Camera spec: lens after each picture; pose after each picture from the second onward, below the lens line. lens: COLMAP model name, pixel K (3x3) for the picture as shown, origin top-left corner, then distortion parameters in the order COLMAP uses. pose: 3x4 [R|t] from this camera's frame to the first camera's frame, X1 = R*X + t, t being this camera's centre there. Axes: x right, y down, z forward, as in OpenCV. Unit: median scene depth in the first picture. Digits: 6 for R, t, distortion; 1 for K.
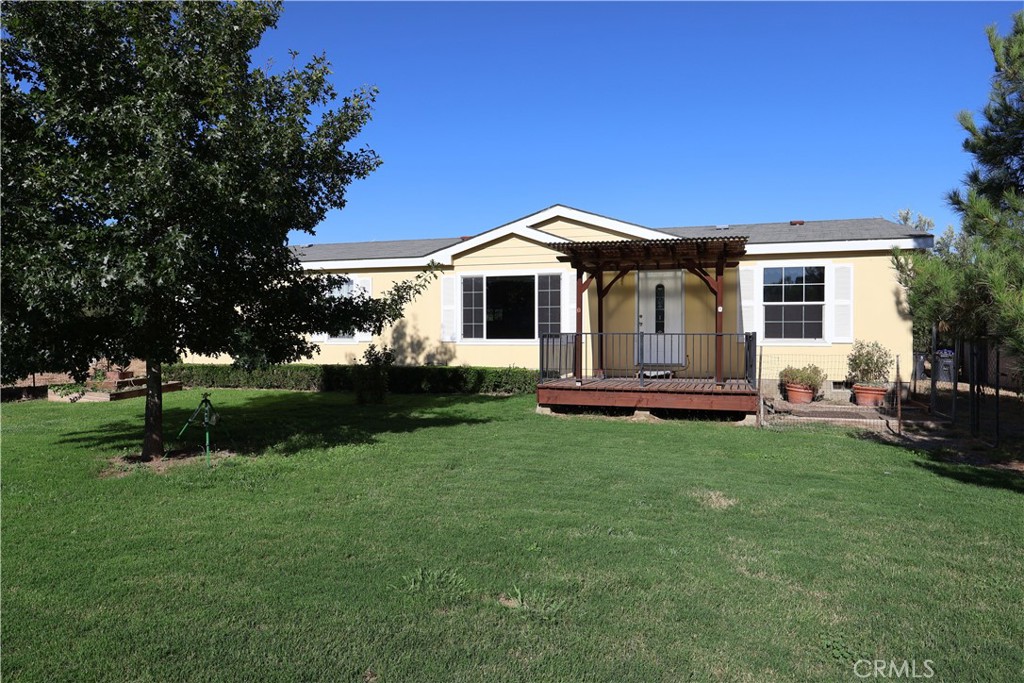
lens RADIAL K [[660.0, 0, 509.6], [0, 660.0, 340.6], [0, 0, 1]] dist [-0.003598, 0.003268]
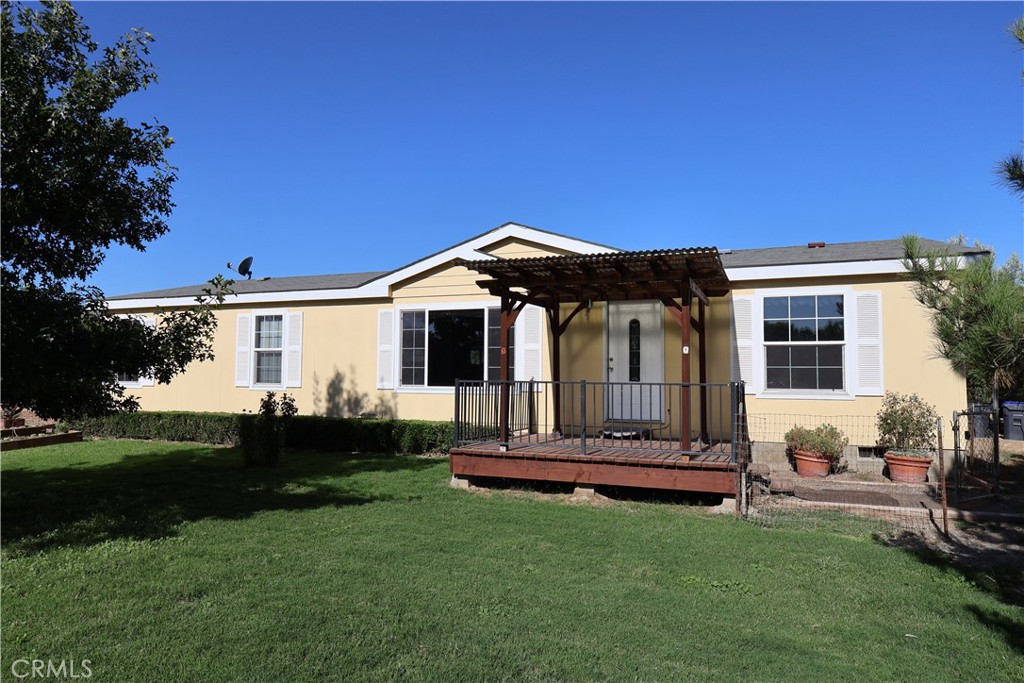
lens RADIAL K [[656.2, 0, 516.4], [0, 656.2, 337.8], [0, 0, 1]] dist [-0.000549, -0.000160]
pose [[0.997830, 0.002008, -0.065817, 0.147707], [-0.006582, 0.997571, -0.069351, -0.007751], [0.065518, 0.069634, 0.995419, 0.218300]]
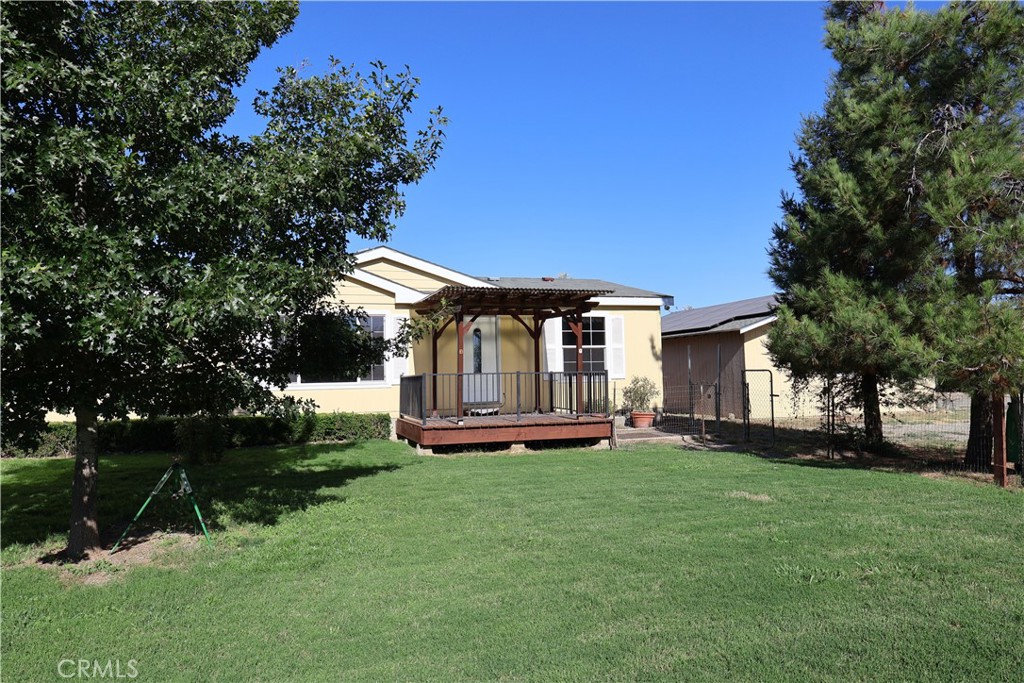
lens RADIAL K [[660.0, 0, 509.6], [0, 660.0, 340.6], [0, 0, 1]] dist [-0.003598, 0.003268]
pose [[0.820332, 0.012970, 0.571741, -0.370037], [0.026120, 0.997850, -0.060113, 0.001174], [-0.571291, 0.064247, 0.818229, 0.093008]]
